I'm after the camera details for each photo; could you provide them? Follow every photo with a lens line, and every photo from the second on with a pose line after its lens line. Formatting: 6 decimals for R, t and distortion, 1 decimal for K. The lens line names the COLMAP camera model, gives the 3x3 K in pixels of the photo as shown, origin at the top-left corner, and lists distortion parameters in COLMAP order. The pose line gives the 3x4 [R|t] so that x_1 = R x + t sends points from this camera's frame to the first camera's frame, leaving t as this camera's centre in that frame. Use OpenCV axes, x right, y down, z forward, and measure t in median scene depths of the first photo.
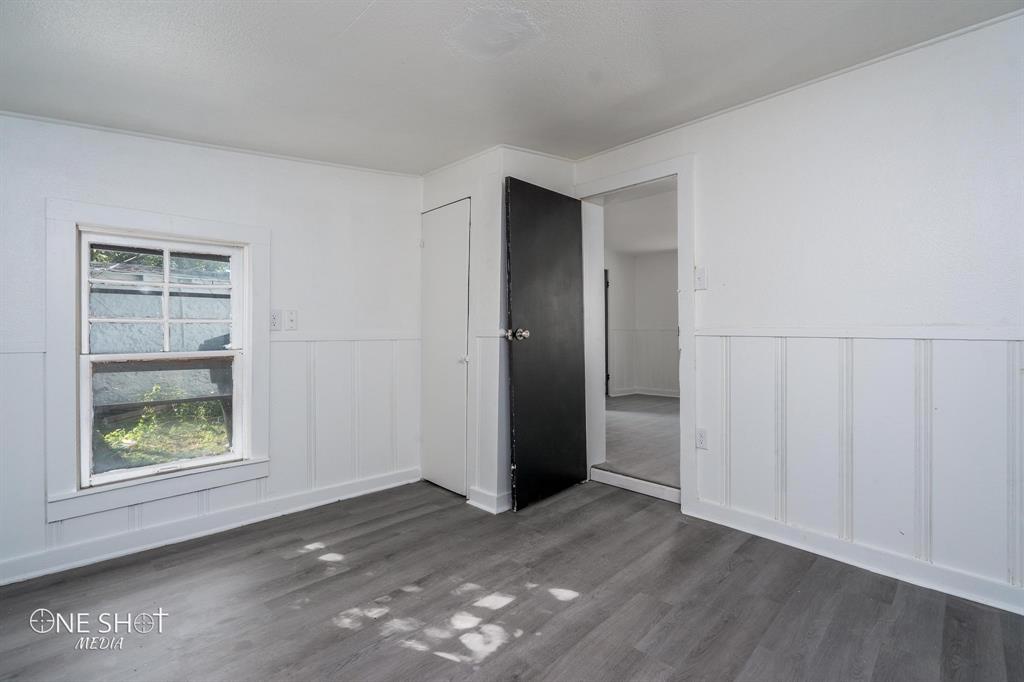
lens RADIAL K [[466.5, 0, 512.0], [0, 466.5, 341.0], [0, 0, 1]] dist [-0.000938, -0.000148]
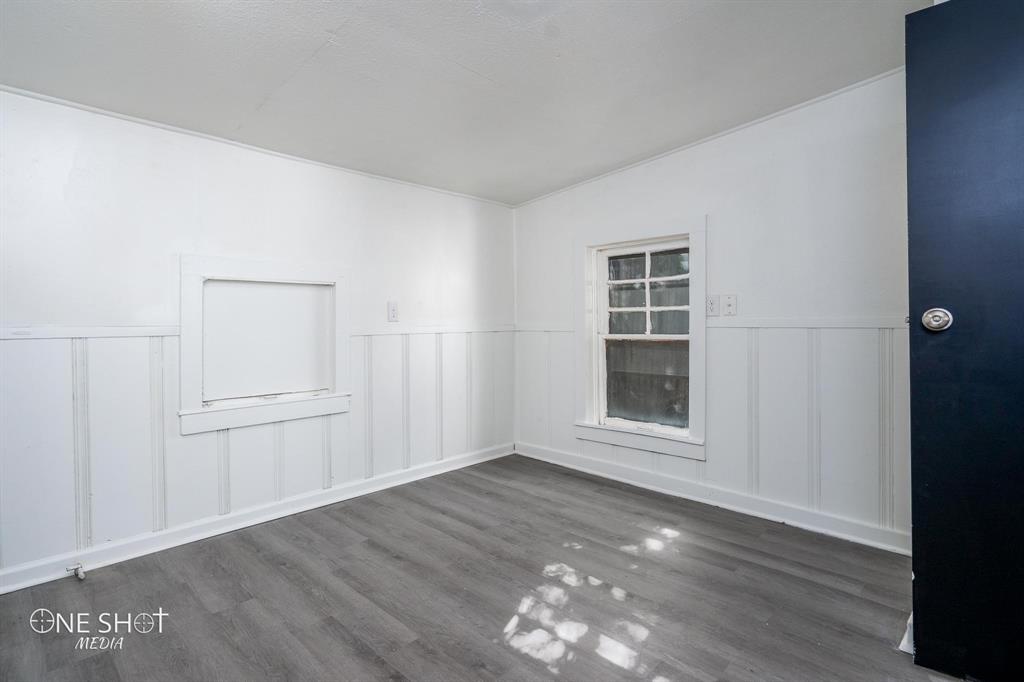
lens RADIAL K [[526.3, 0, 513.6], [0, 526.3, 343.9], [0, 0, 1]] dist [0.002415, 0.000946]
pose [[0.007783, 0.044188, -0.998993, 0.713708], [-0.015245, 0.998912, 0.044066, -0.007788], [0.999853, 0.014887, 0.008448, 0.682780]]
